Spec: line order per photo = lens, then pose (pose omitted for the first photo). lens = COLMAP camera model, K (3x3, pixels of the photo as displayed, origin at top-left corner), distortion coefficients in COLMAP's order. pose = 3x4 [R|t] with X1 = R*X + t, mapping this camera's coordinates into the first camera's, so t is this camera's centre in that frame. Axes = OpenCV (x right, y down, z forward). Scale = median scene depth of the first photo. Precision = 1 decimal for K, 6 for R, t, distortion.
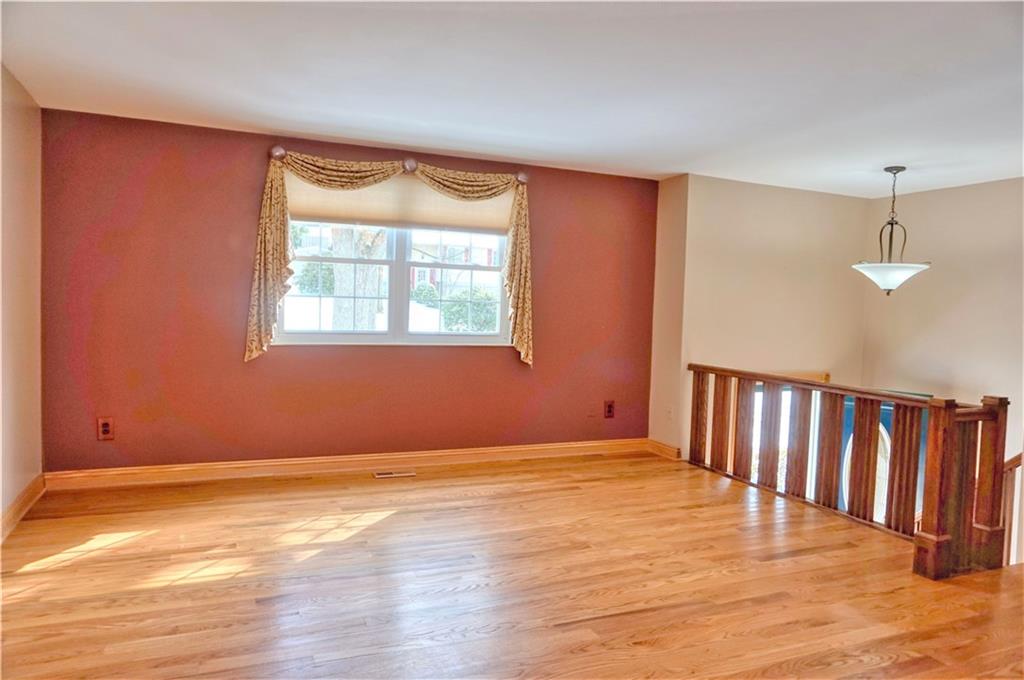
lens RADIAL K [[690.5, 0, 513.4], [0, 690.5, 339.8], [0, 0, 1]] dist [-0.038679, 0.032357]
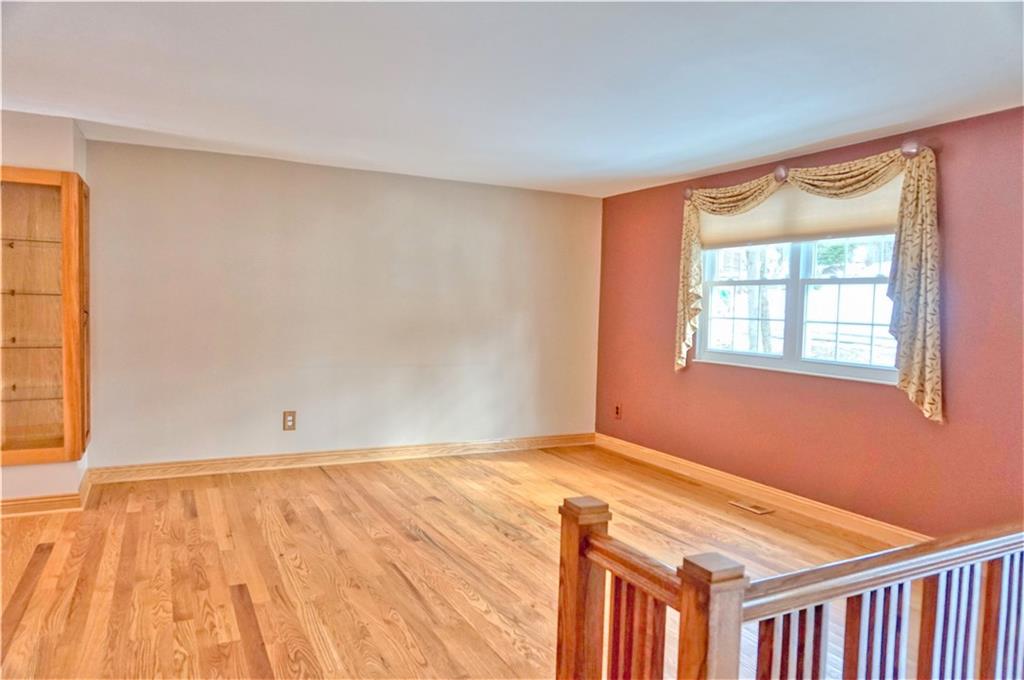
lens RADIAL K [[690.5, 0, 520.3], [0, 690.5, 343.9], [0, 0, 1]] dist [-0.038679, 0.032357]
pose [[0.063107, 0.025030, -0.997693, 0.728232], [-0.073990, 0.997052, 0.020334, -0.021677], [0.995260, 0.072536, 0.064773, 0.603888]]
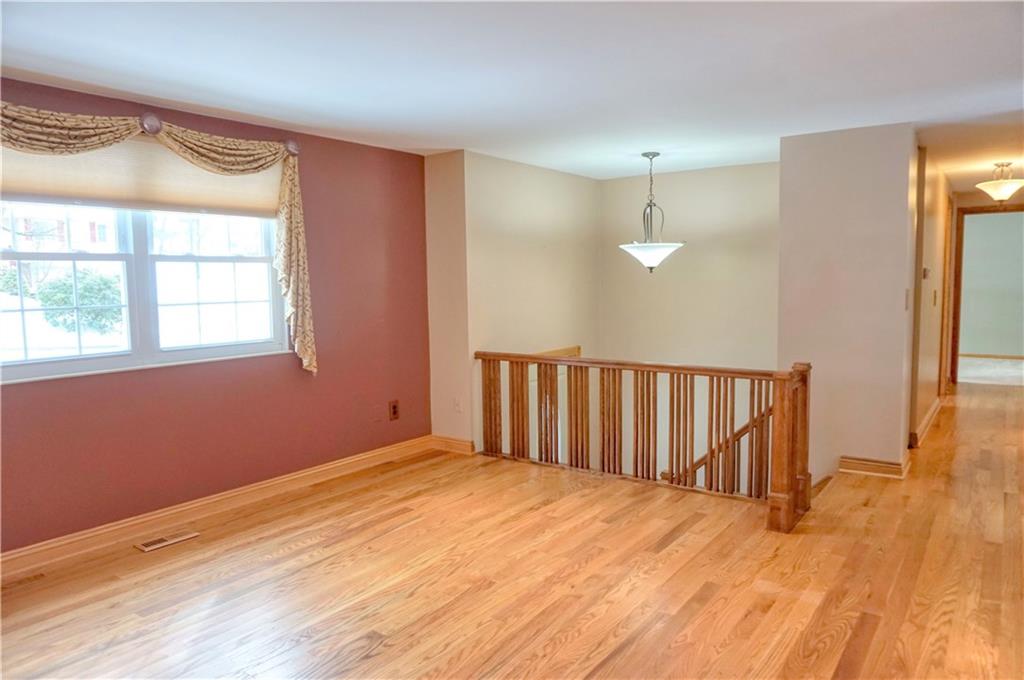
lens RADIAL K [[690.5, 0, 511.1], [0, 690.5, 341.7], [0, 0, 1]] dist [-0.038679, 0.032357]
pose [[0.864358, -0.091271, 0.494525, -0.196728], [0.069723, 0.995644, 0.061893, -0.040122], [-0.498020, -0.019018, 0.866957, 0.170204]]
